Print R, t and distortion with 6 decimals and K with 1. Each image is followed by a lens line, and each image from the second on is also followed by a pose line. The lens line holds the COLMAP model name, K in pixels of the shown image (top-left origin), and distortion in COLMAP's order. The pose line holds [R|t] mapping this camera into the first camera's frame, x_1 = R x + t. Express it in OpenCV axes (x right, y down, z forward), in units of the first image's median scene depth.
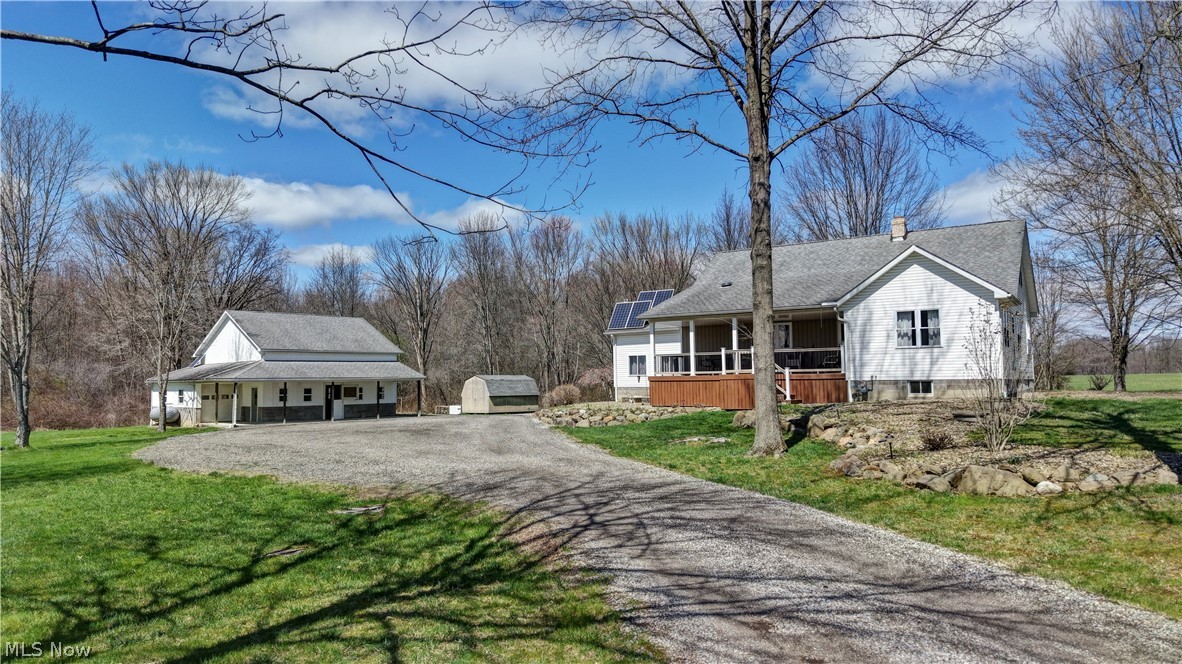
lens RADIAL K [[795.0, 0, 589.3], [0, 795.0, 333.5], [0, 0, 1]] dist [0.009635, -0.010709]
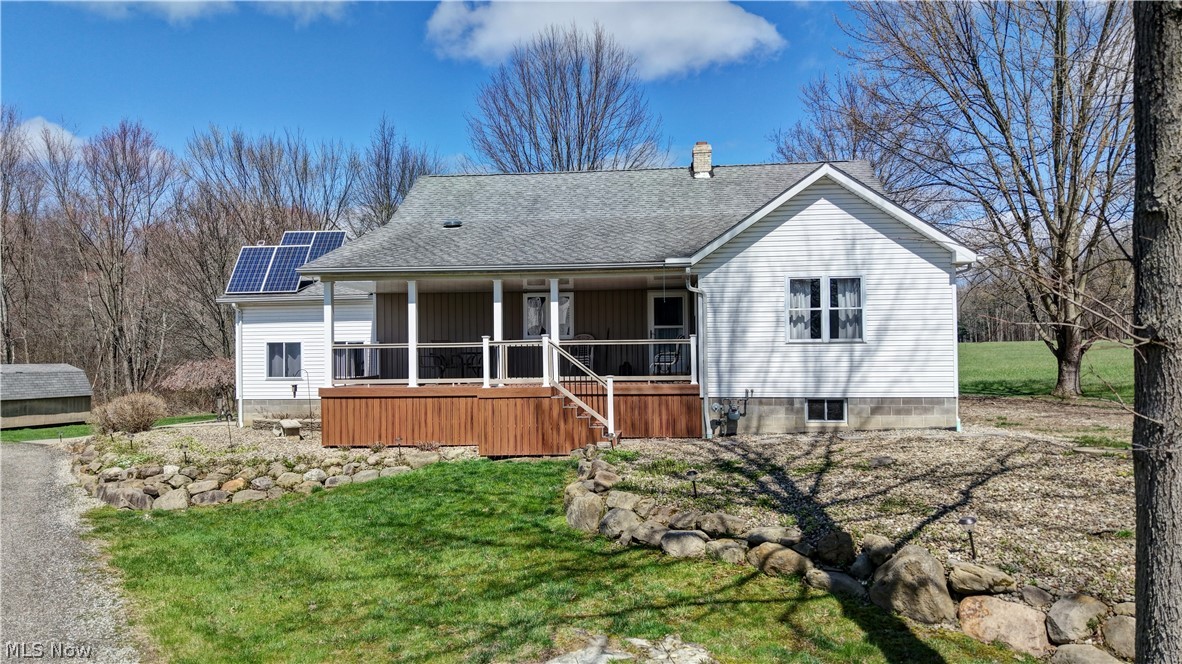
lens RADIAL K [[795.0, 0, 593.7], [0, 795.0, 332.2], [0, 0, 1]] dist [0.009635, -0.010709]
pose [[0.886427, 0.013171, 0.462680, -0.005816], [-0.027853, 0.999301, 0.024916, 0.000660], [-0.462029, -0.034974, 0.886175, 0.470223]]
